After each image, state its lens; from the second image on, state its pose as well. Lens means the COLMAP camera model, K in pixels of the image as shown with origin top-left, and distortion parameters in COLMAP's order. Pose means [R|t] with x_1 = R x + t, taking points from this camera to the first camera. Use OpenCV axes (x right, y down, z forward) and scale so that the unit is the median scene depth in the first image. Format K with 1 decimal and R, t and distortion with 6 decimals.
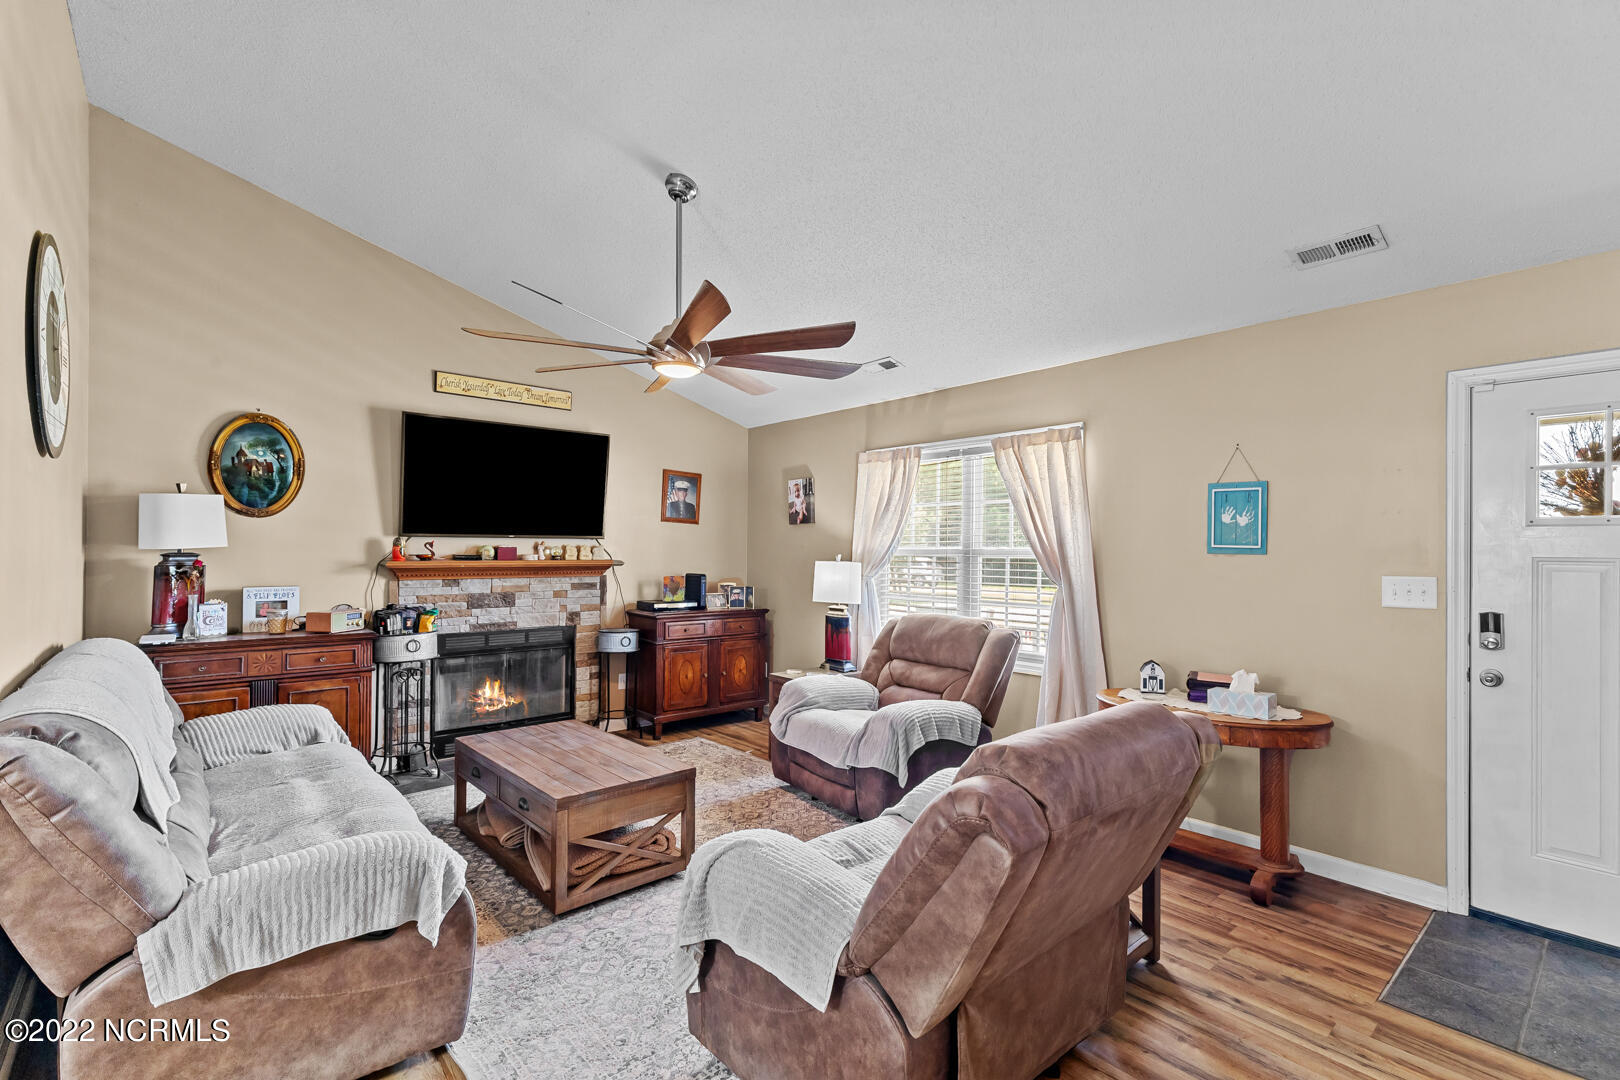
lens RADIAL K [[735.4, 0, 833.4], [0, 735.4, 545.5], [0, 0, 1]] dist [0.008730, 0.002639]
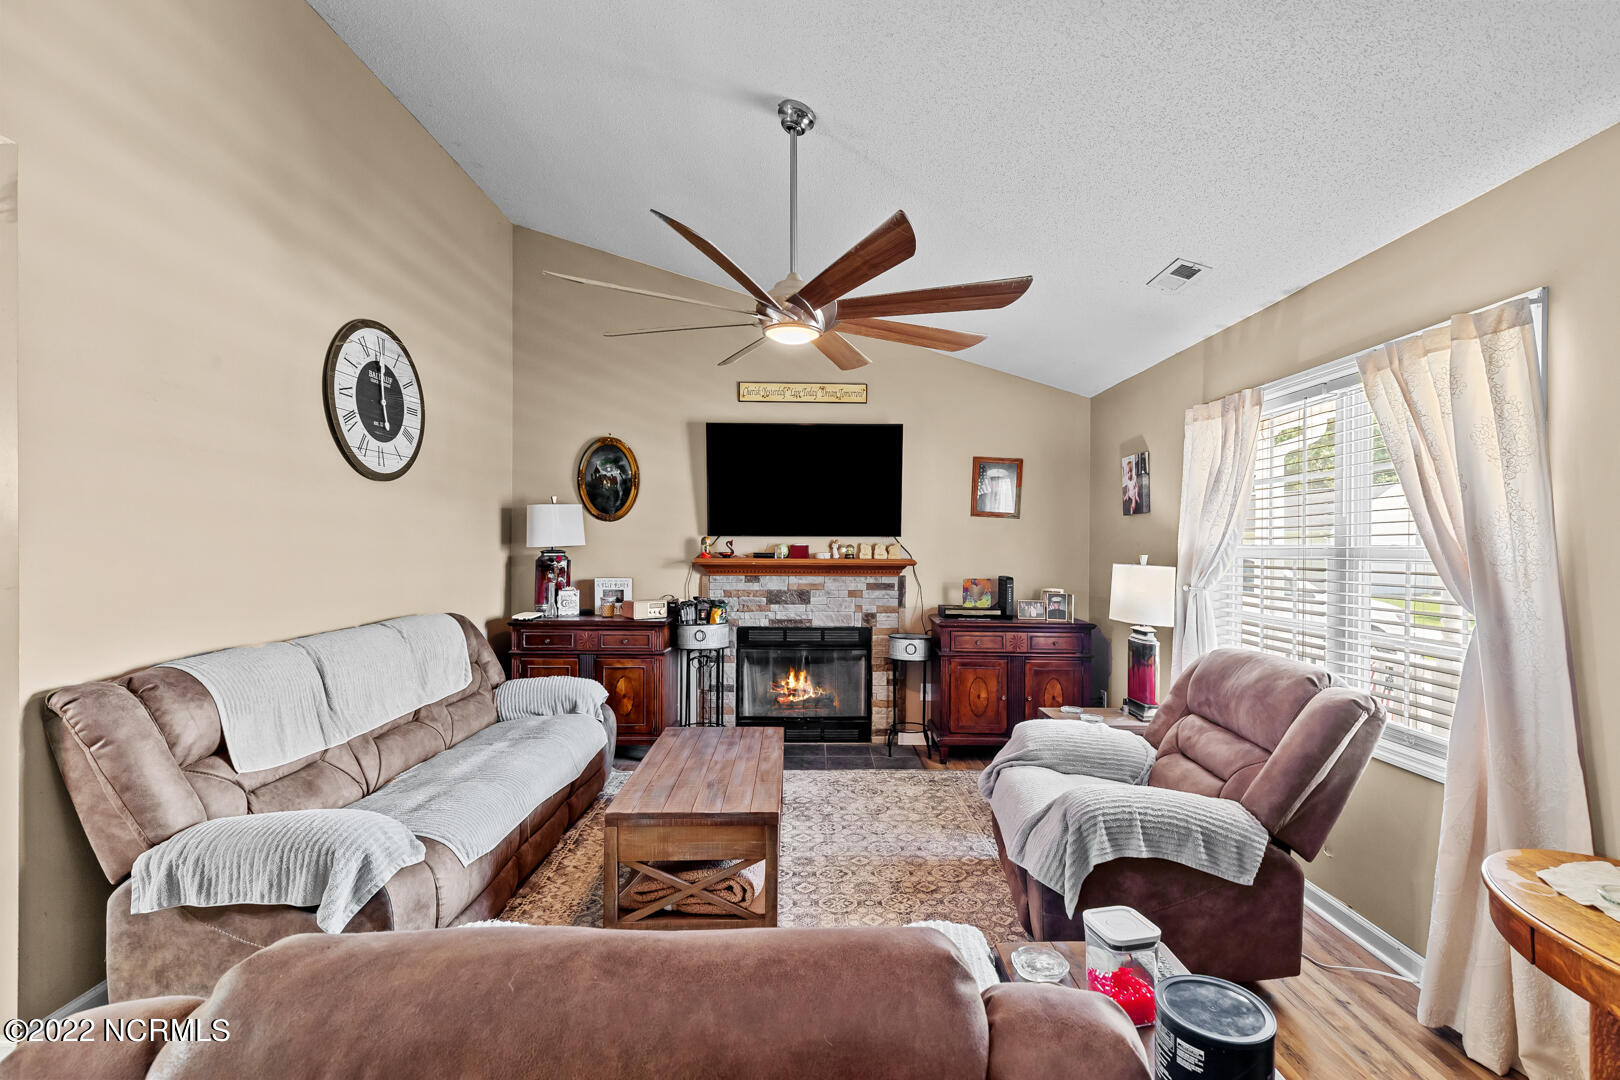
lens RADIAL K [[735.4, 0, 823.8], [0, 735.4, 547.0], [0, 0, 1]] dist [0.008730, 0.002639]
pose [[0.756932, 0.000230, -0.653493, 0.273487], [0.002161, 0.999994, 0.002854, 0.001747], [0.653490, -0.003573, 0.756927, 0.287489]]
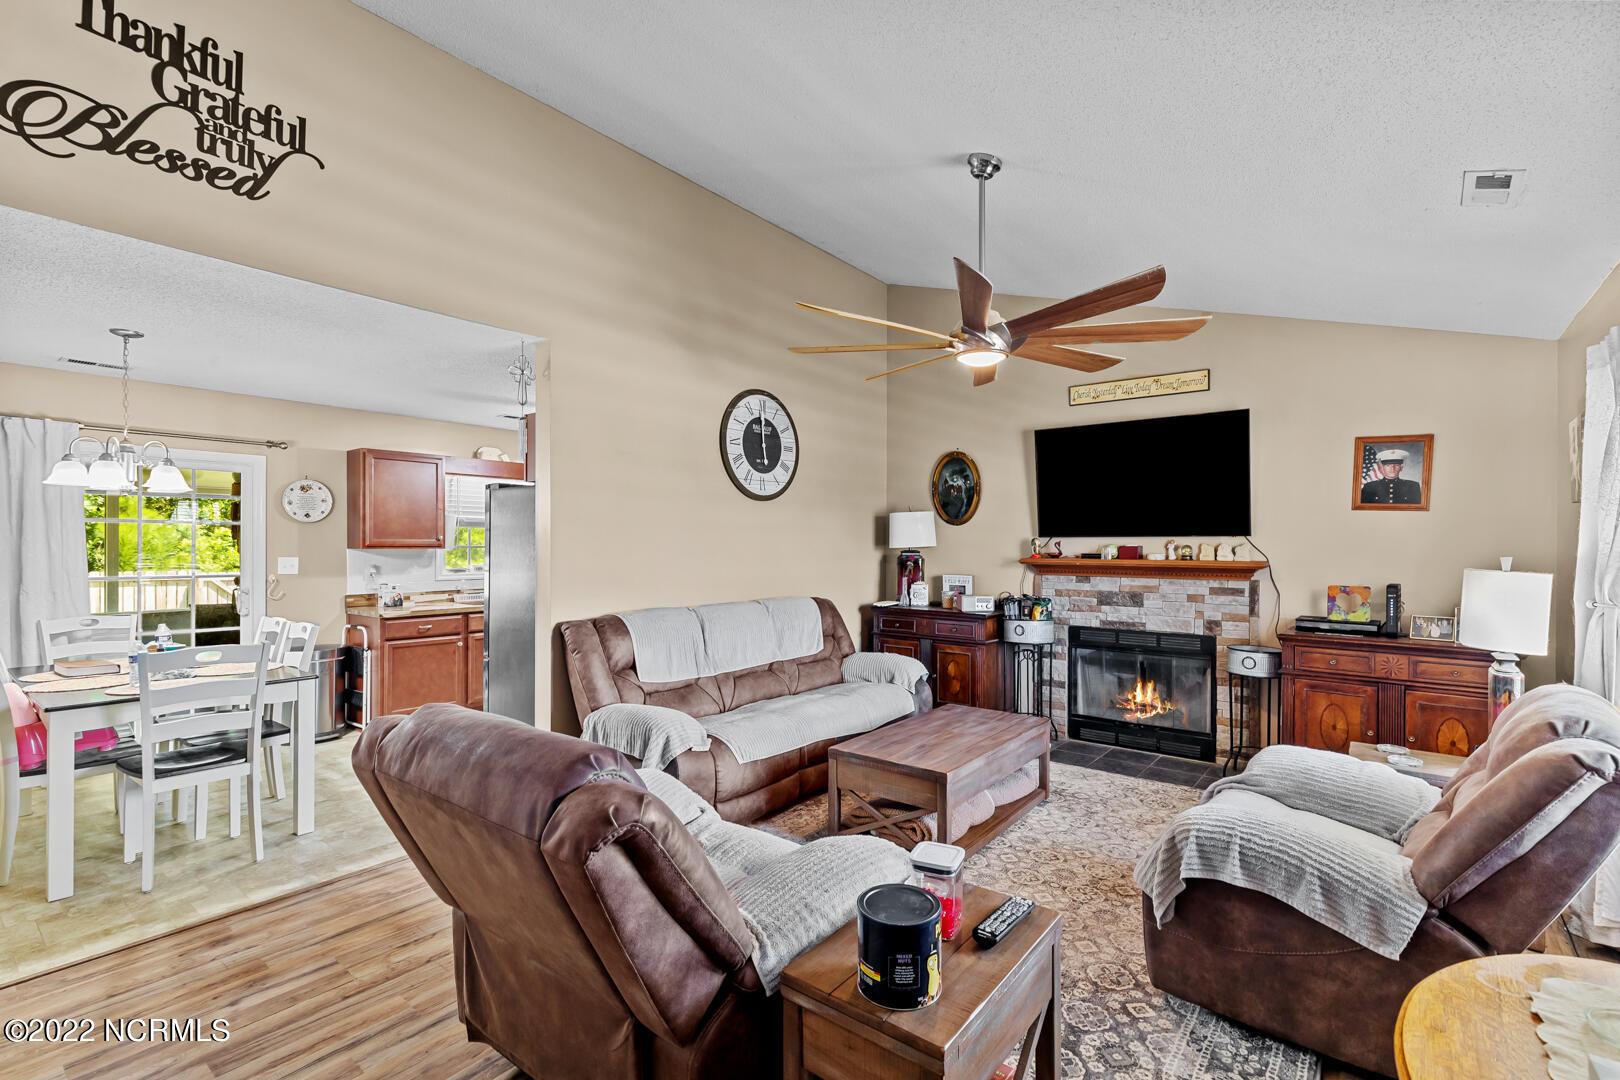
lens RADIAL K [[735.4, 0, 819.0], [0, 735.4, 545.2], [0, 0, 1]] dist [0.008730, 0.002639]
pose [[0.170536, -0.004868, -0.985339, 0.516833], [0.002598, 0.999987, -0.004491, 0.004995], [0.985348, -0.001794, 0.170546, 0.472593]]
